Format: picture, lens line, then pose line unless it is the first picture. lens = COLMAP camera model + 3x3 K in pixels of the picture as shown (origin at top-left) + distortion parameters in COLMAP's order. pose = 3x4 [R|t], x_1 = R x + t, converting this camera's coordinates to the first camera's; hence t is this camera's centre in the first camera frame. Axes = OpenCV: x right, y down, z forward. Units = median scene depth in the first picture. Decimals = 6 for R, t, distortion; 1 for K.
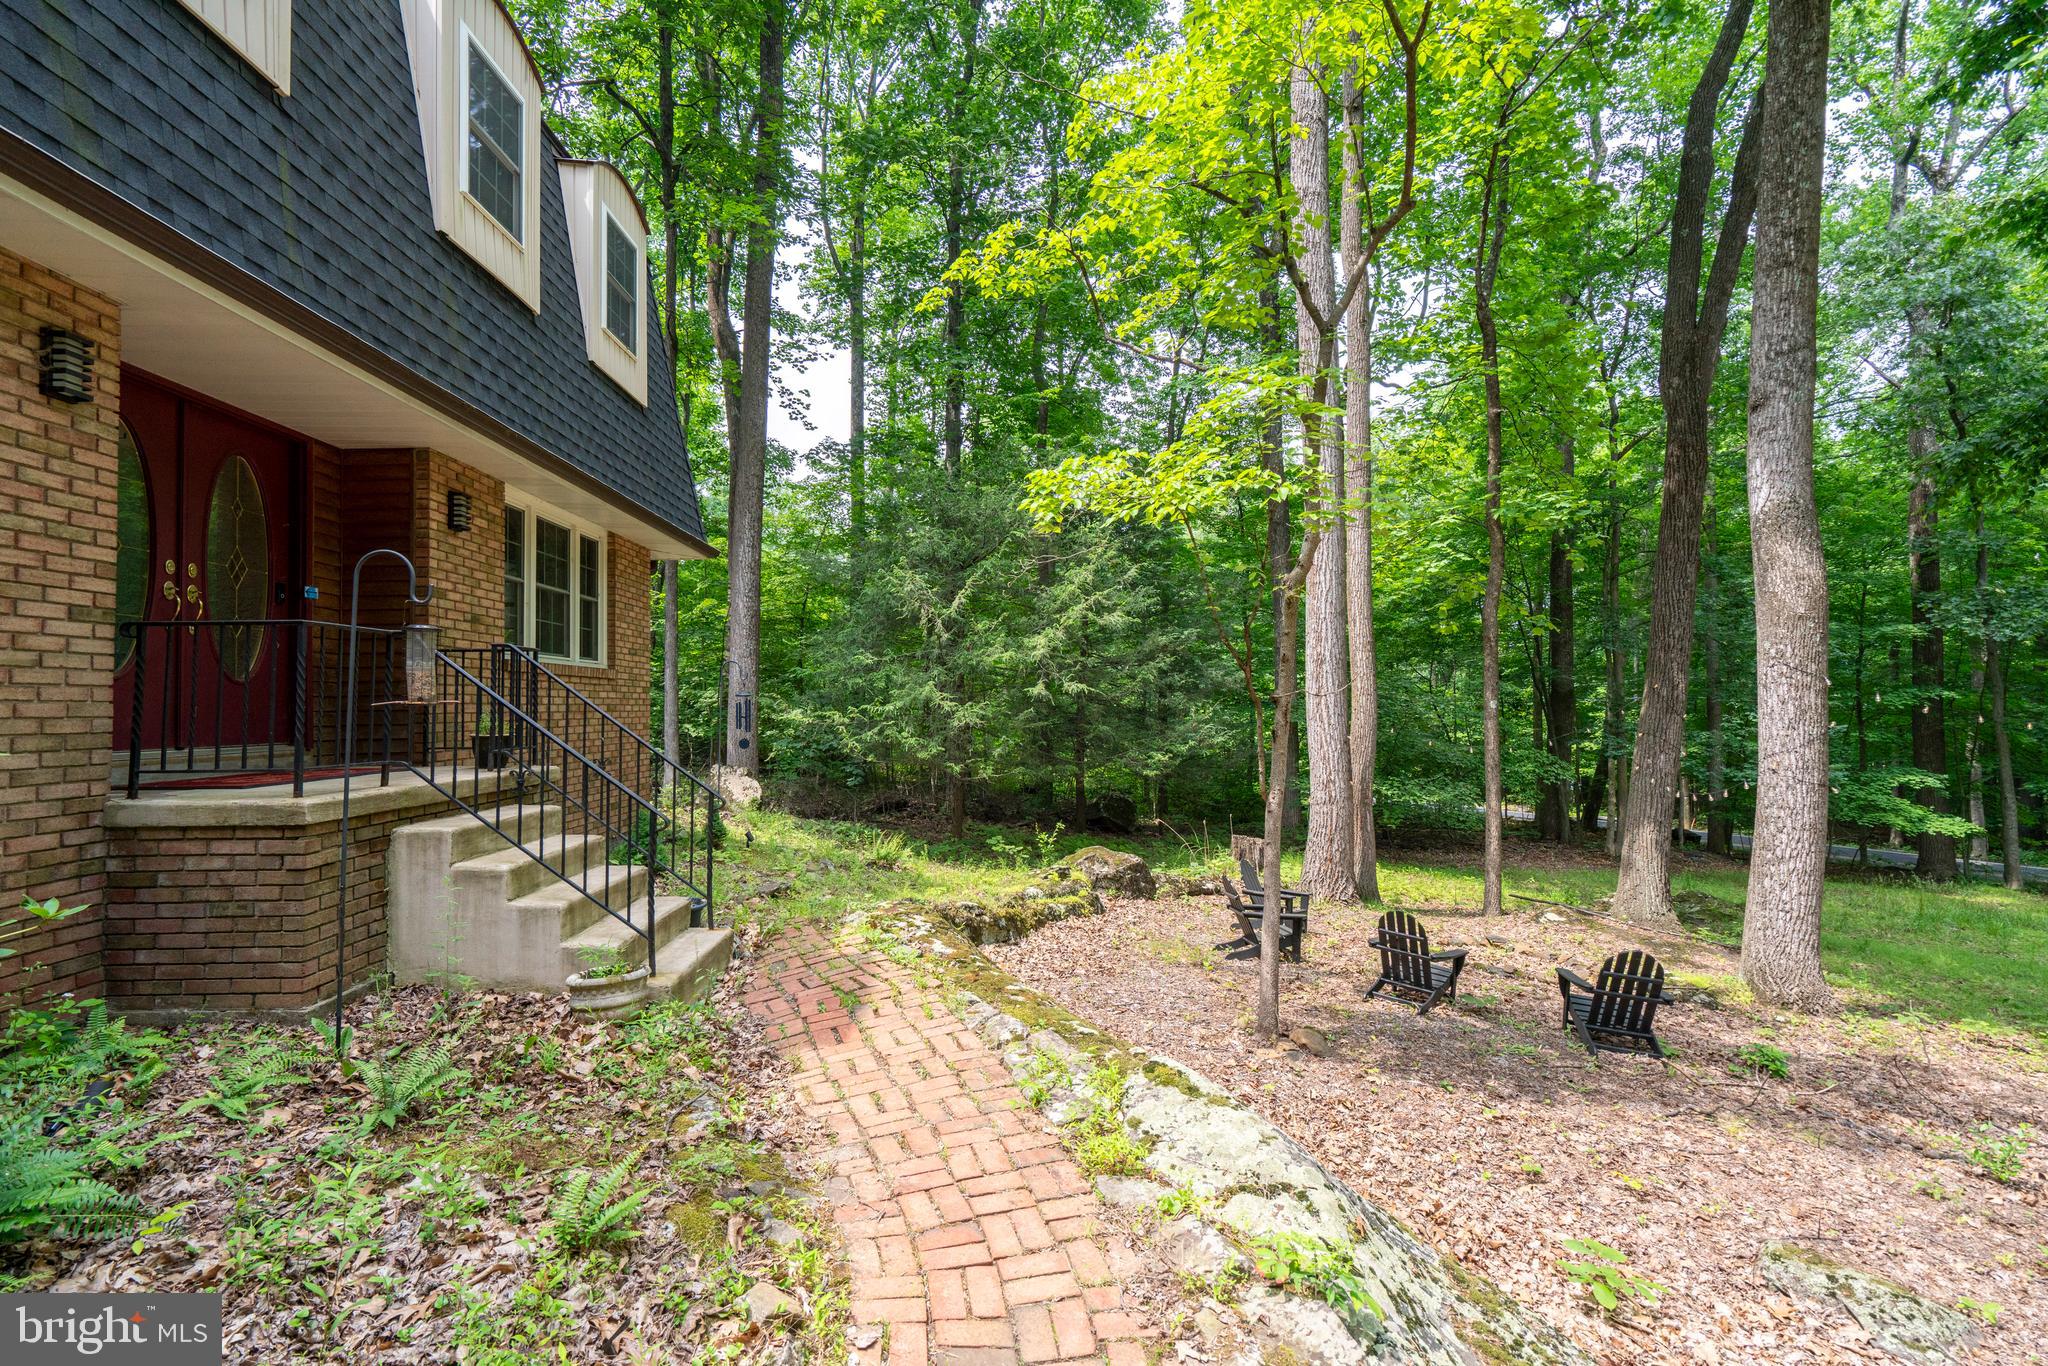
lens RADIAL K [[908.6, 0, 1024.0], [0, 908.6, 683.0], [0, 0, 1]] dist [-0.019205, 0.005411]
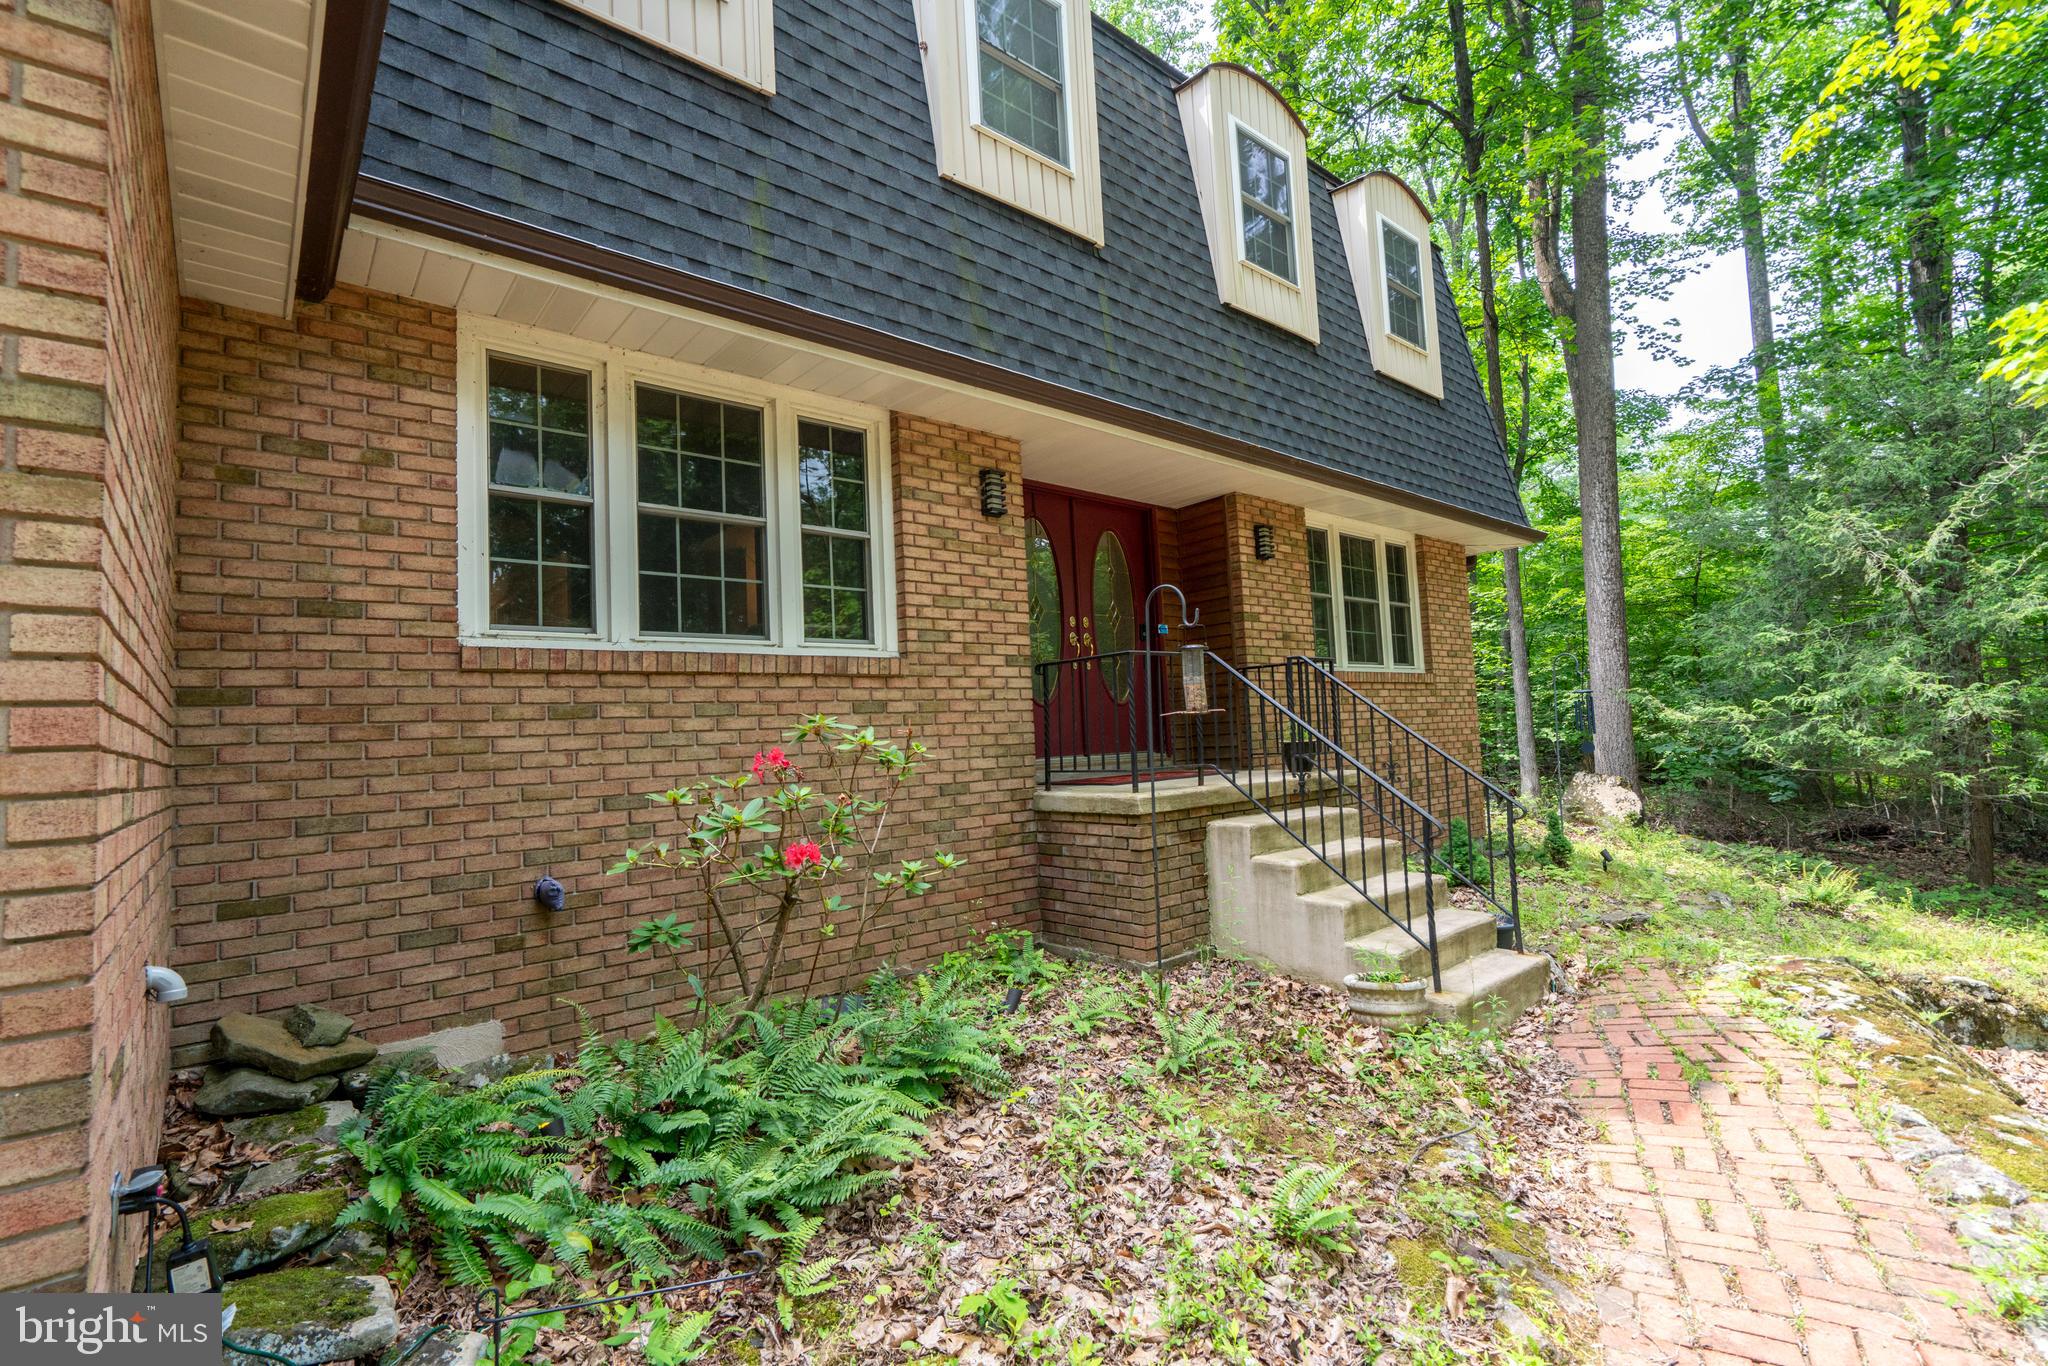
lens RADIAL K [[918.5, 0, 1024.0], [0, 918.5, 683.0], [0, 0, 1]] dist [-0.013579, 0.006172]
pose [[0.621292, -0.067104, -0.780701, 0.086598], [0.060250, 0.997468, -0.037788, 0.012004], [0.781259, -0.023559, 0.623762, 0.071611]]
